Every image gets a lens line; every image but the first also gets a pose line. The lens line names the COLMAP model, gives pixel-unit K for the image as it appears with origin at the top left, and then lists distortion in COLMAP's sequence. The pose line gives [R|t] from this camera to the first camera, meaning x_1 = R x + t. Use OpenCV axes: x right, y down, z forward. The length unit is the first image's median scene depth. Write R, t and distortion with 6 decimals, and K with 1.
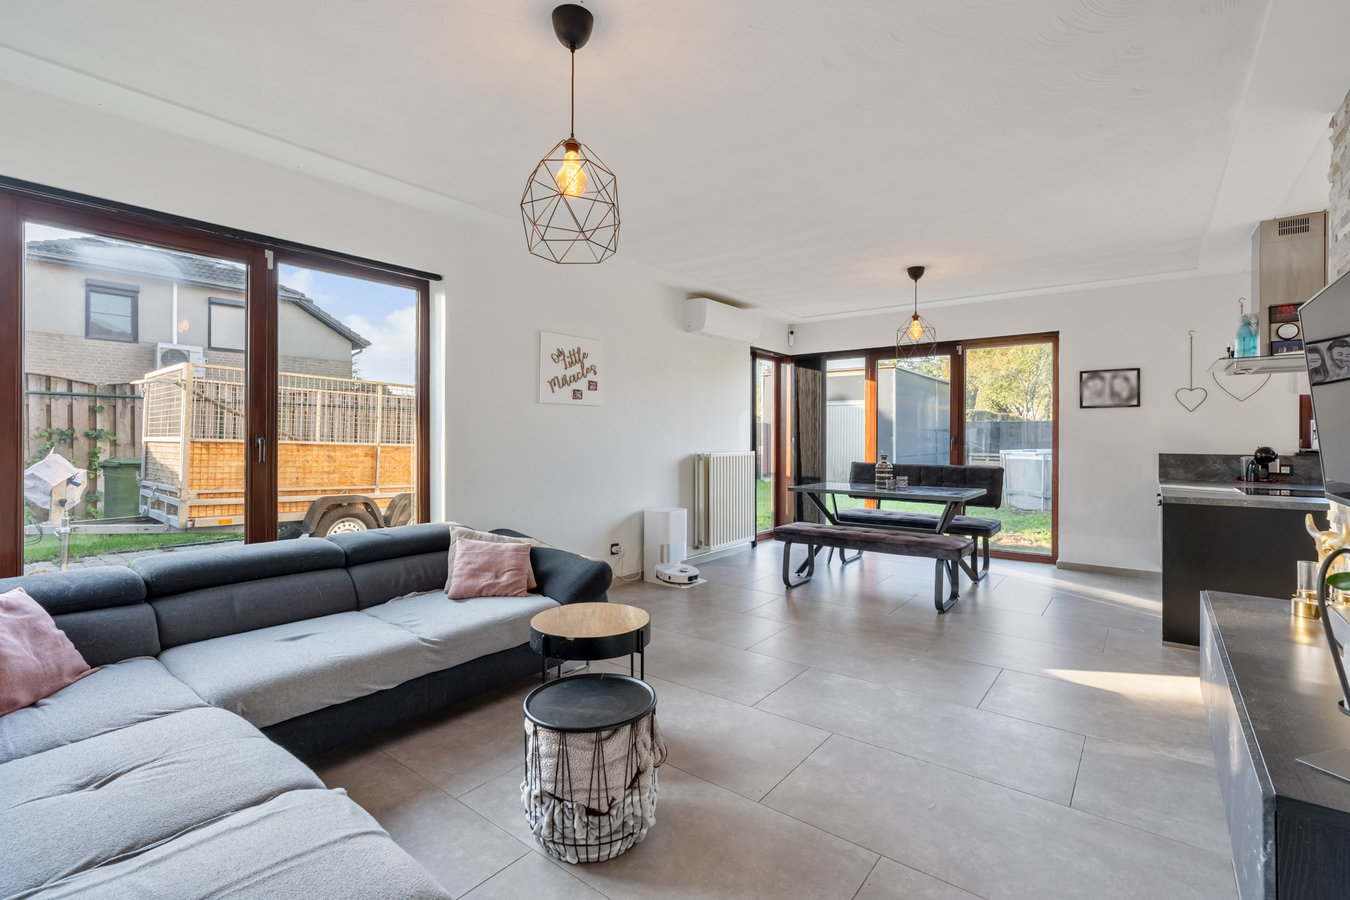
lens RADIAL K [[610.3, 0, 679.8], [0, 610.3, 441.4], [0, 0, 1]] dist [-0.003240, 0.000821]
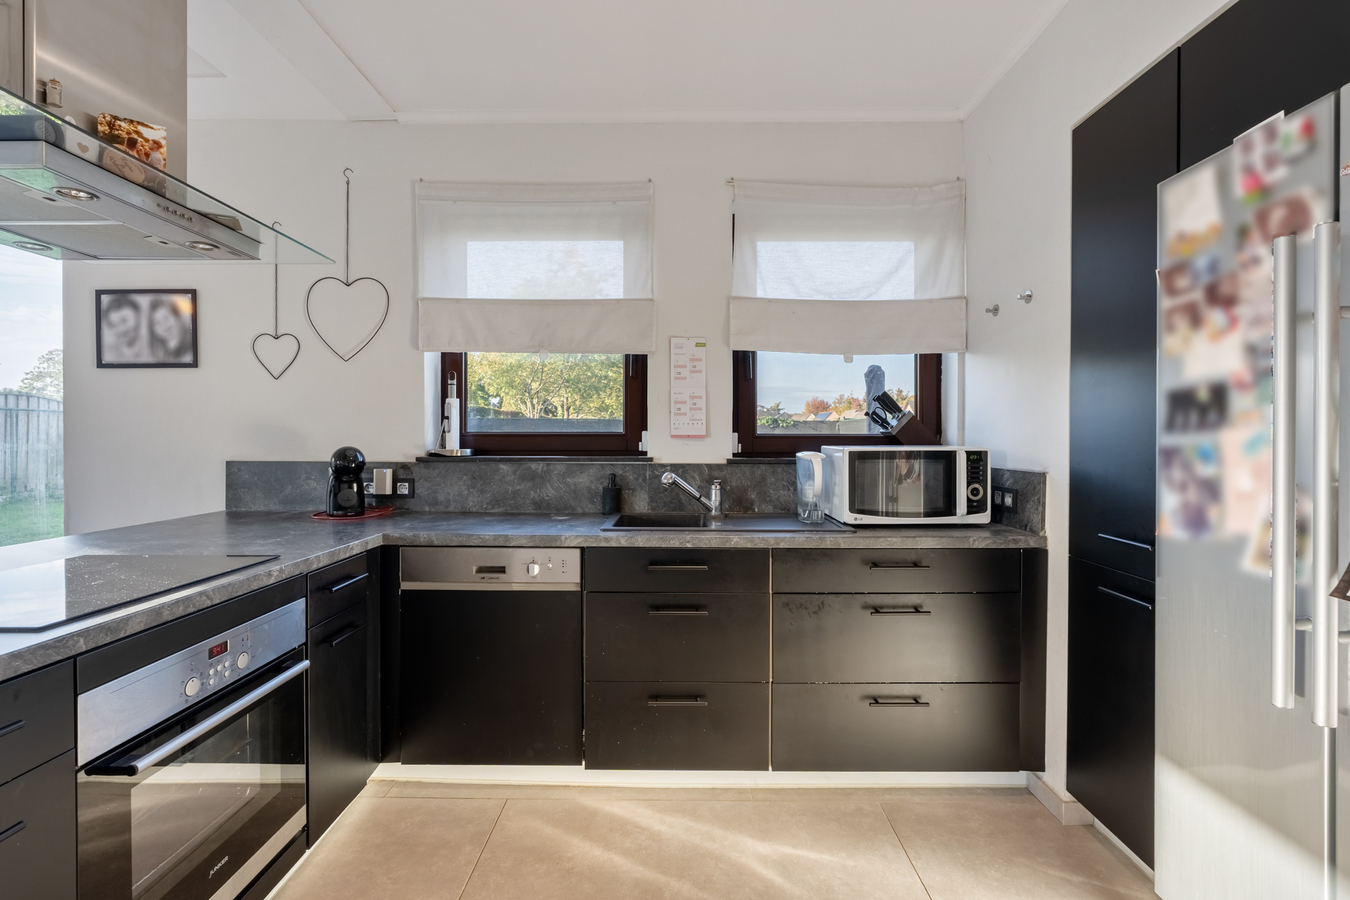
lens RADIAL K [[610.3, 0, 670.2], [0, 610.3, 440.8], [0, 0, 1]] dist [-0.003240, 0.000821]
pose [[0.802649, -0.004089, 0.596438, 0.783794], [0.003883, 0.999991, 0.001630, 0.003518], [-0.596440, 0.001008, 0.802657, 0.378246]]
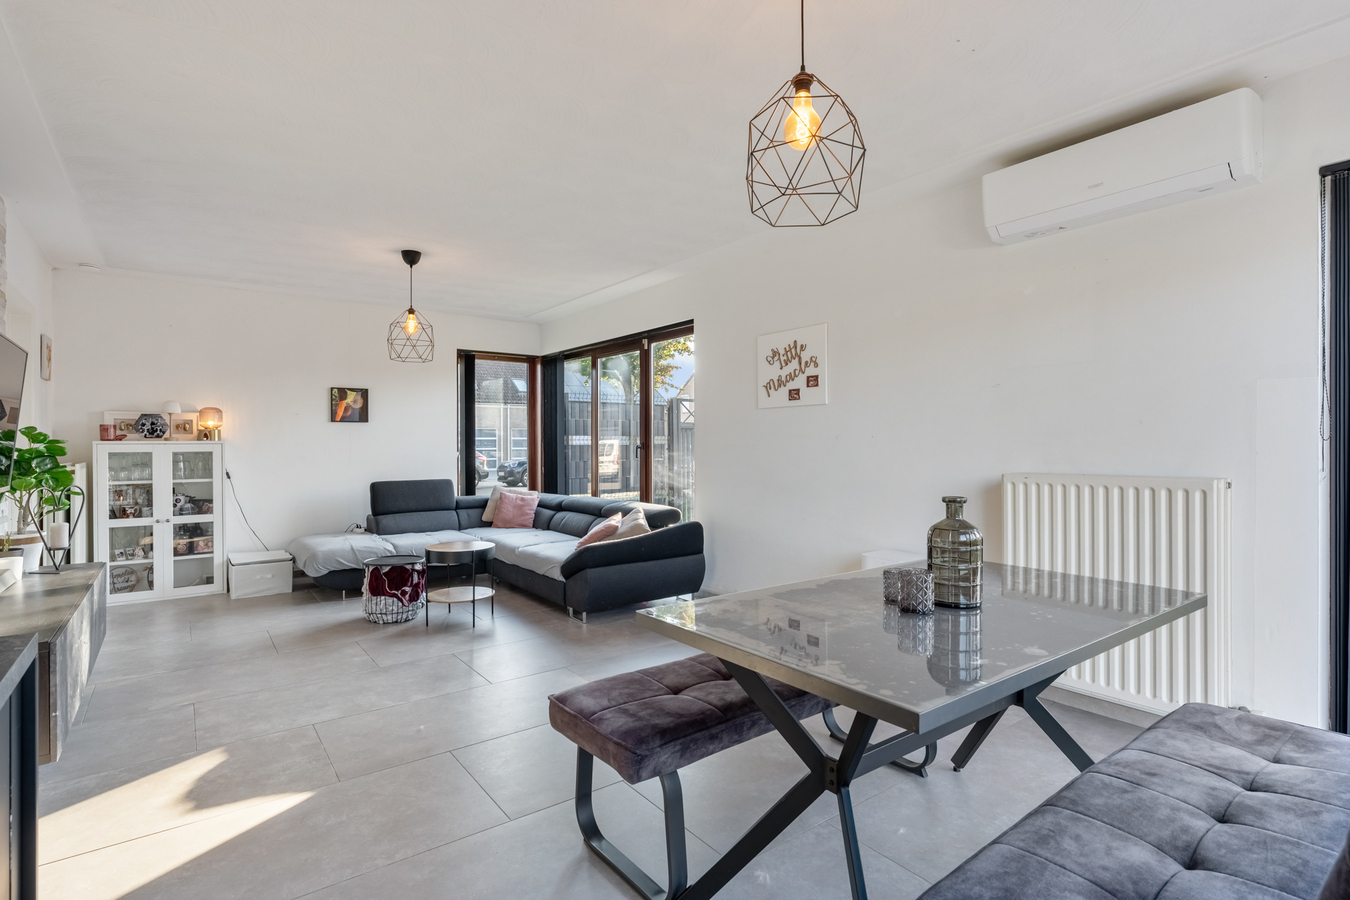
lens RADIAL K [[665.4, 0, 673.2], [0, 665.4, 445.5], [0, 0, 1]] dist [0.002912, 0.000574]
pose [[-0.264994, 0.003132, -0.964245, 0.712769], [-0.003721, 0.999984, 0.004271, -0.006153], [0.964243, 0.004720, -0.264978, 0.963779]]
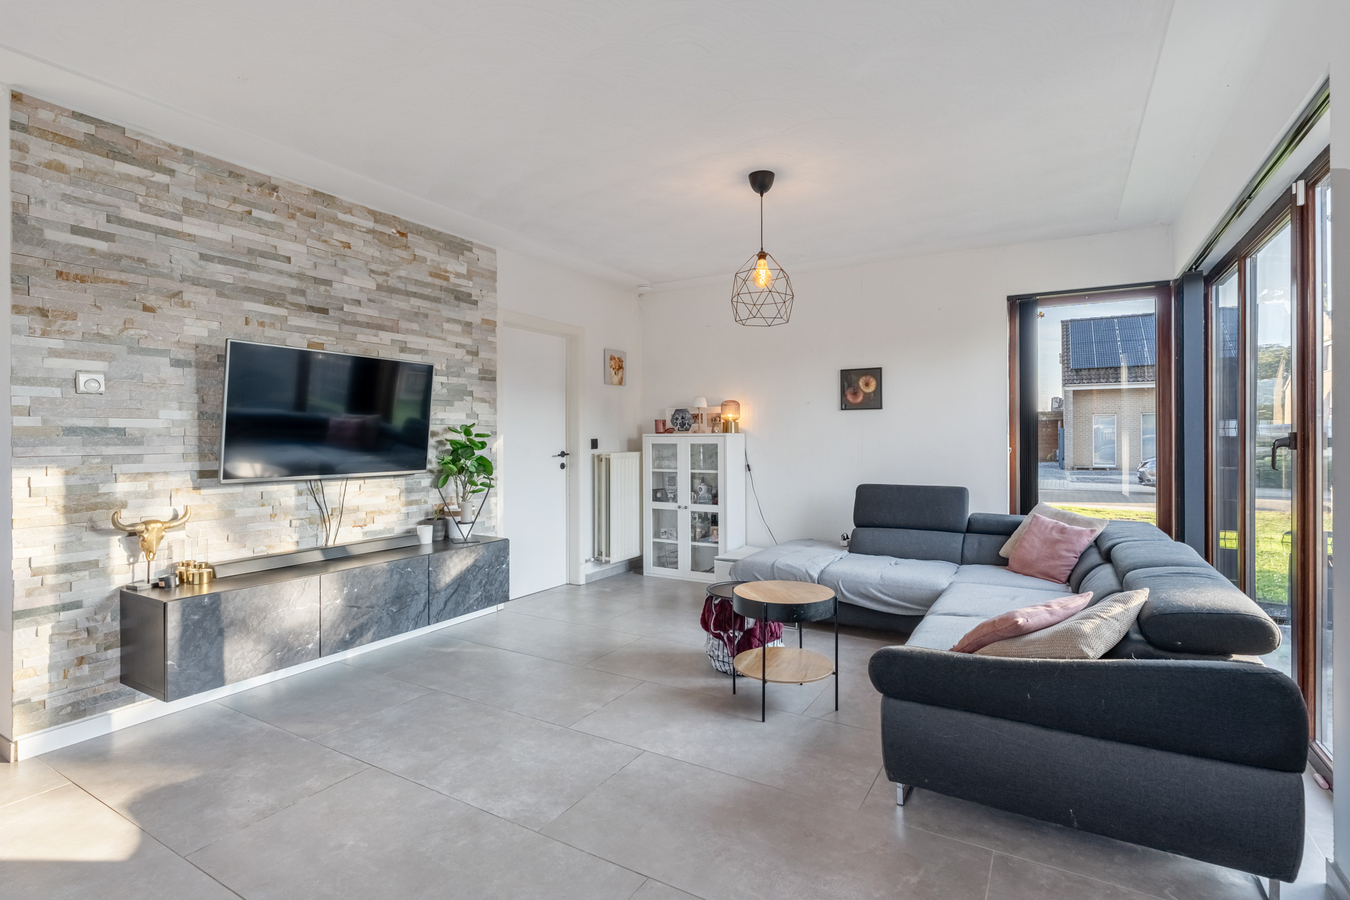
lens RADIAL K [[653.1, 0, 679.0], [0, 653.1, 438.0], [0, 0, 1]] dist [-0.002579, 0.000173]
pose [[-0.991612, 0.002997, -0.129216, 0.099201], [0.002000, 0.999967, 0.007847, -0.006937], [0.129235, 0.007523, -0.991585, 1.014978]]
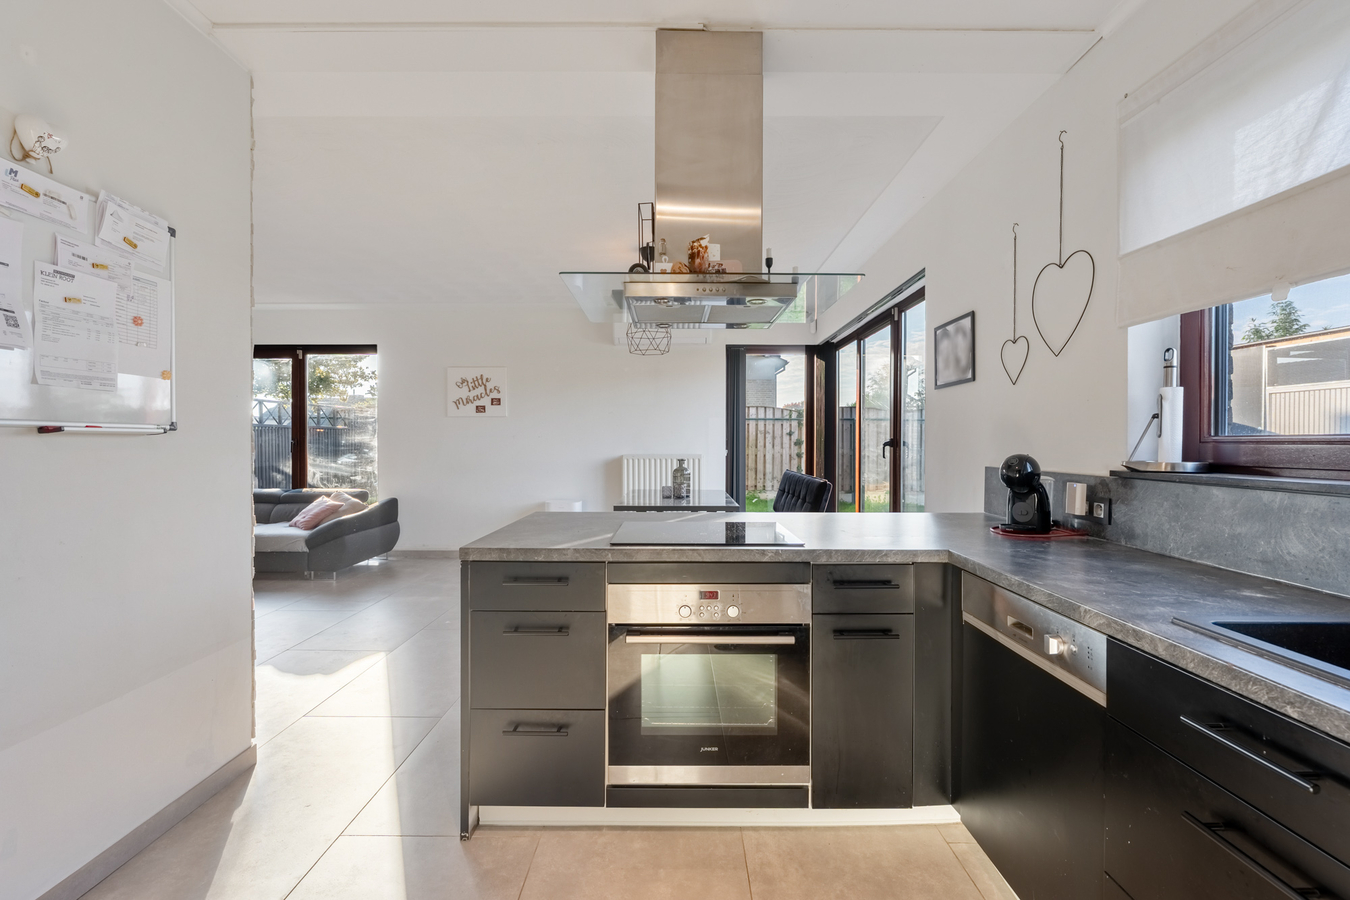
lens RADIAL K [[610.3, 0, 674.3], [0, 610.3, 448.2], [0, 0, 1]] dist [-0.003240, 0.000821]
pose [[0.603838, 0.005777, -0.797086, 1.051270], [-0.006598, 0.999976, 0.002250, 0.003999], [0.797080, 0.003900, 0.603862, 0.462094]]
